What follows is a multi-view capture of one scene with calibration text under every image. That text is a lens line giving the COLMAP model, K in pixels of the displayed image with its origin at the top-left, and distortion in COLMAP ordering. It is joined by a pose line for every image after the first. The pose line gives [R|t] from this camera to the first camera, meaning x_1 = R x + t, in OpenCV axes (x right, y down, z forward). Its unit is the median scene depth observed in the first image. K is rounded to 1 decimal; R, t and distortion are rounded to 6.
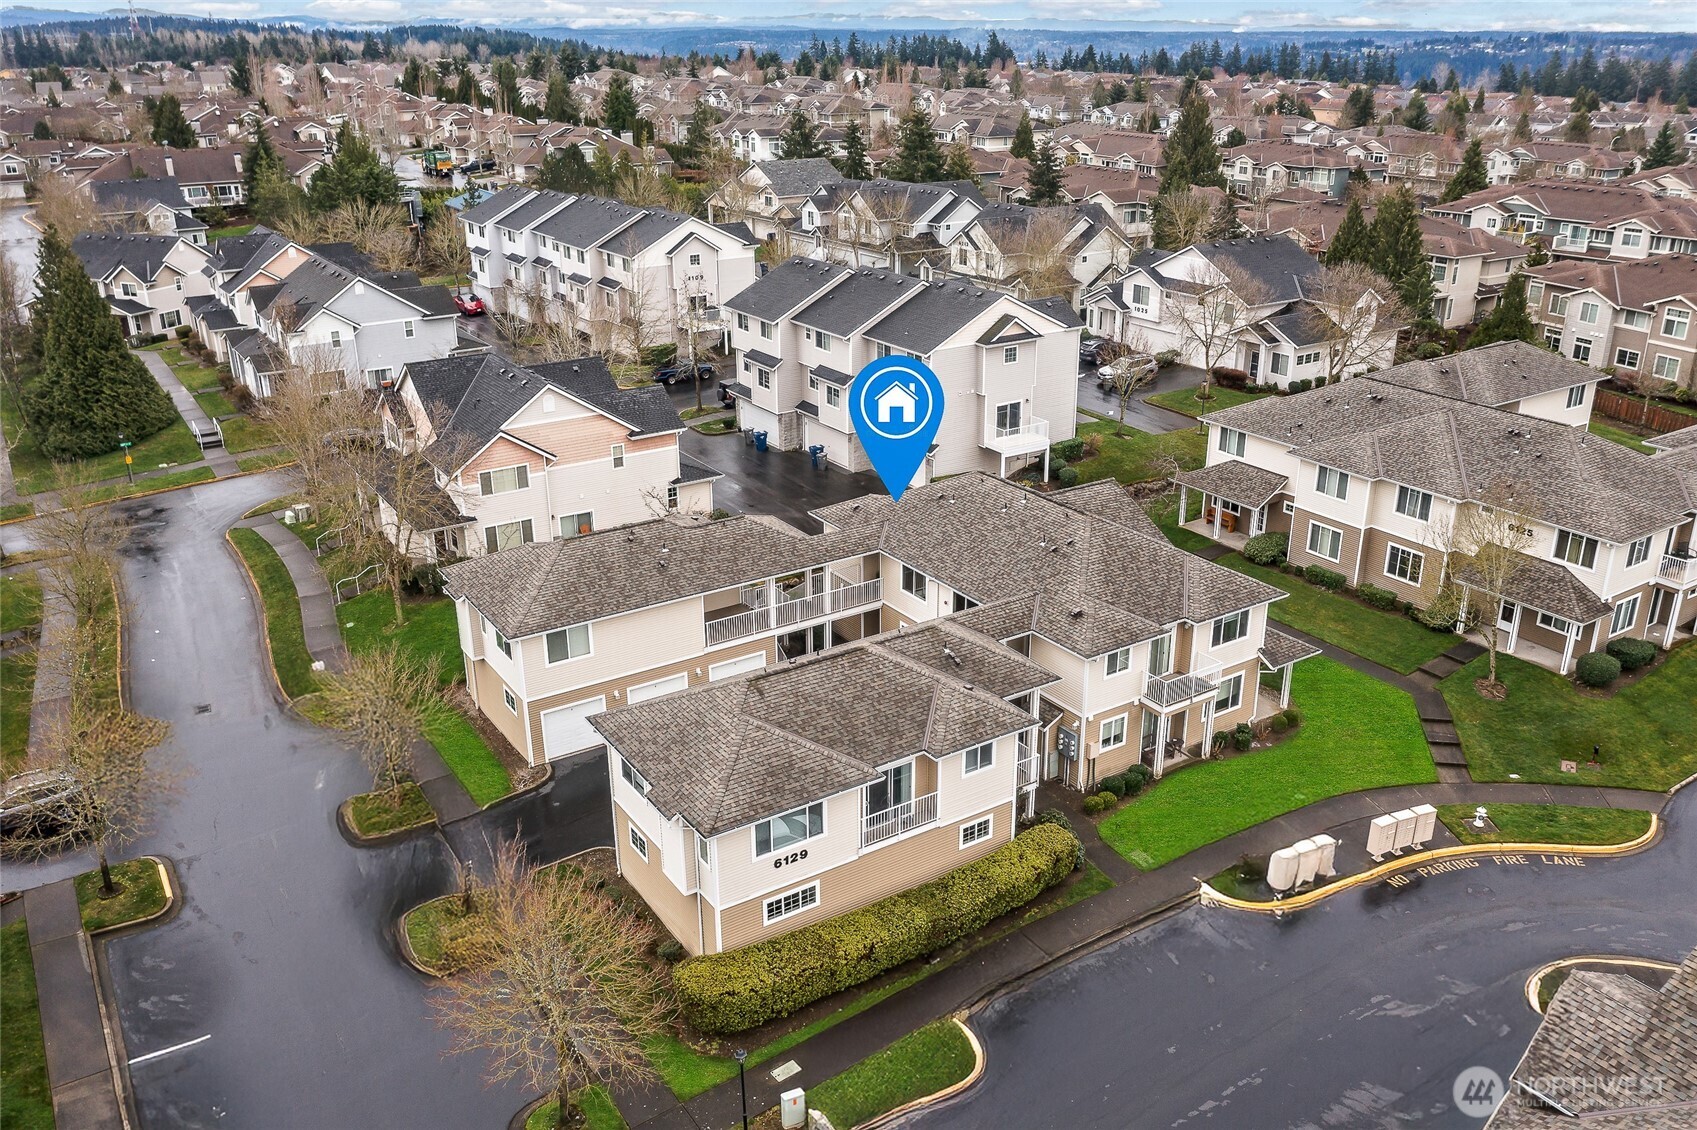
lens RADIAL K [[1366.4, 0, 848.5], [0, 1366.4, 565.0], [0, 0, 1]] dist [-0.030634, 0.011116]
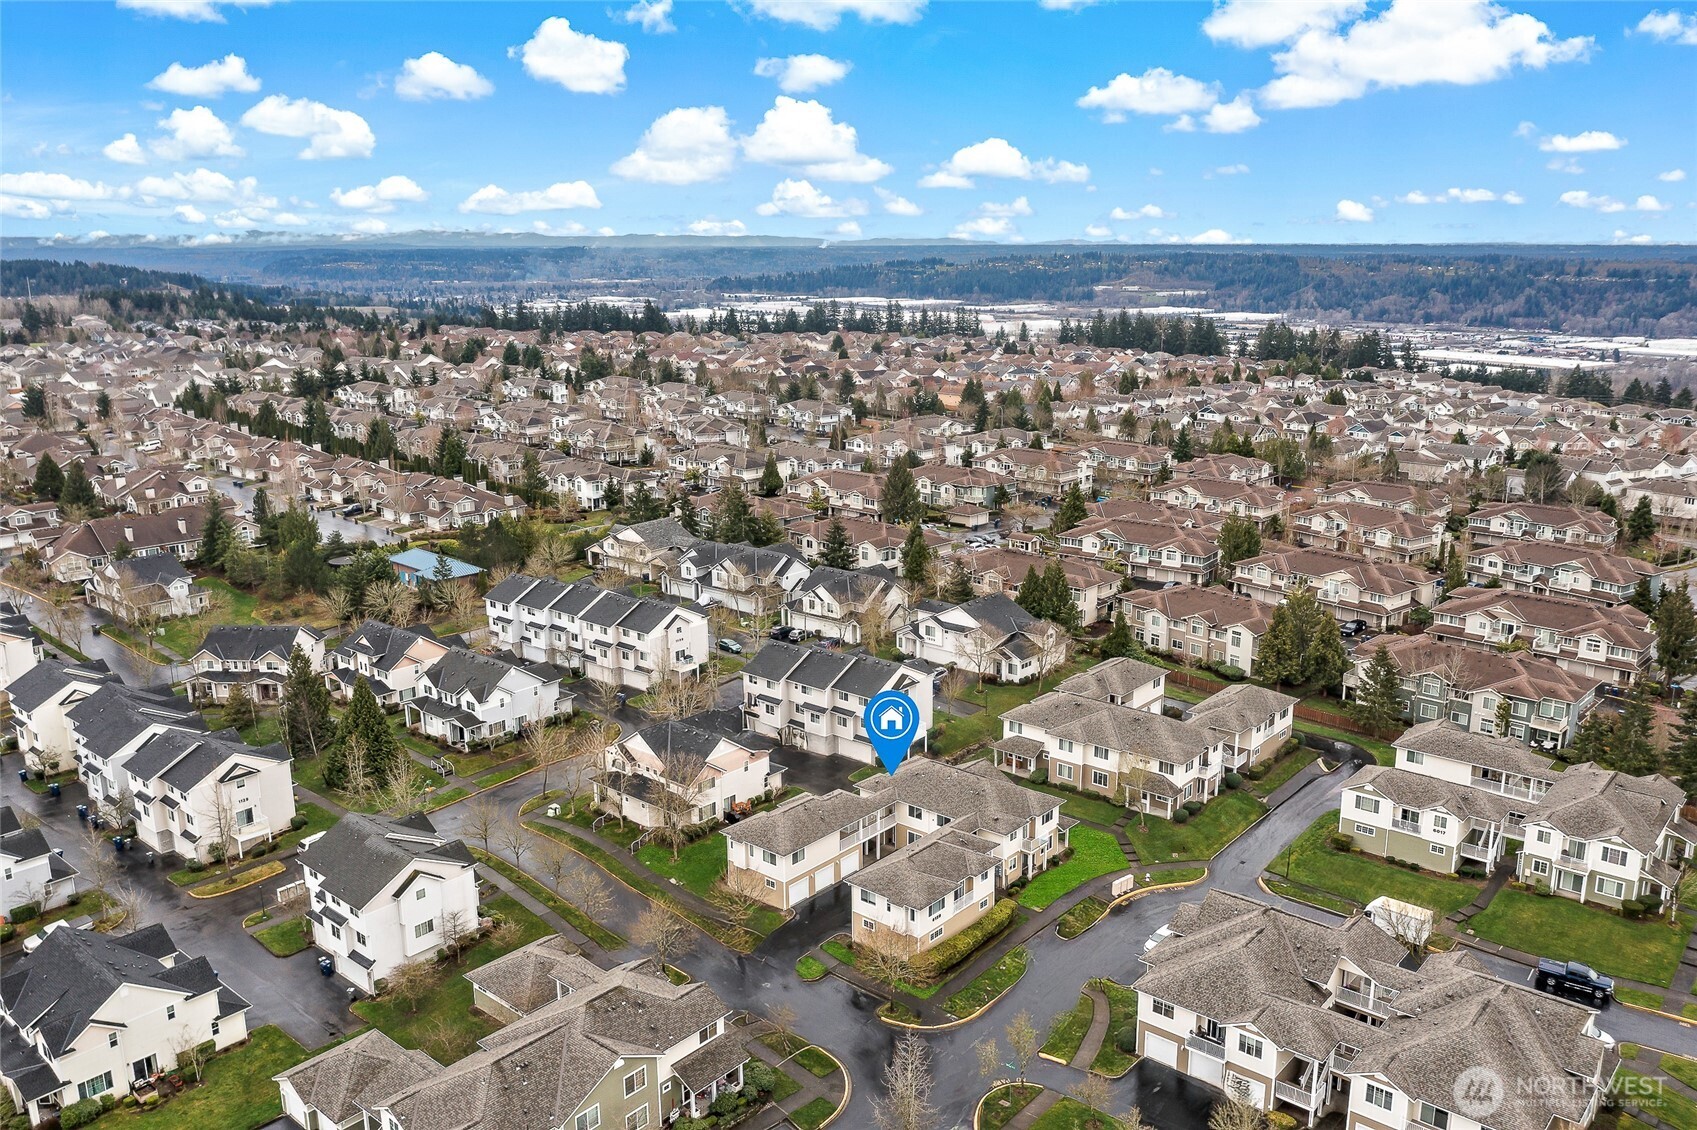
lens RADIAL K [[1366.4, 0, 848.5], [0, 1366.4, 565.0], [0, 0, 1]] dist [-0.030634, 0.011116]
pose [[0.960066, -0.068461, 0.271269, -0.587566], [0.104840, 0.986983, -0.121958, -0.117132], [-0.259388, 0.145527, 0.954746, -1.121011]]
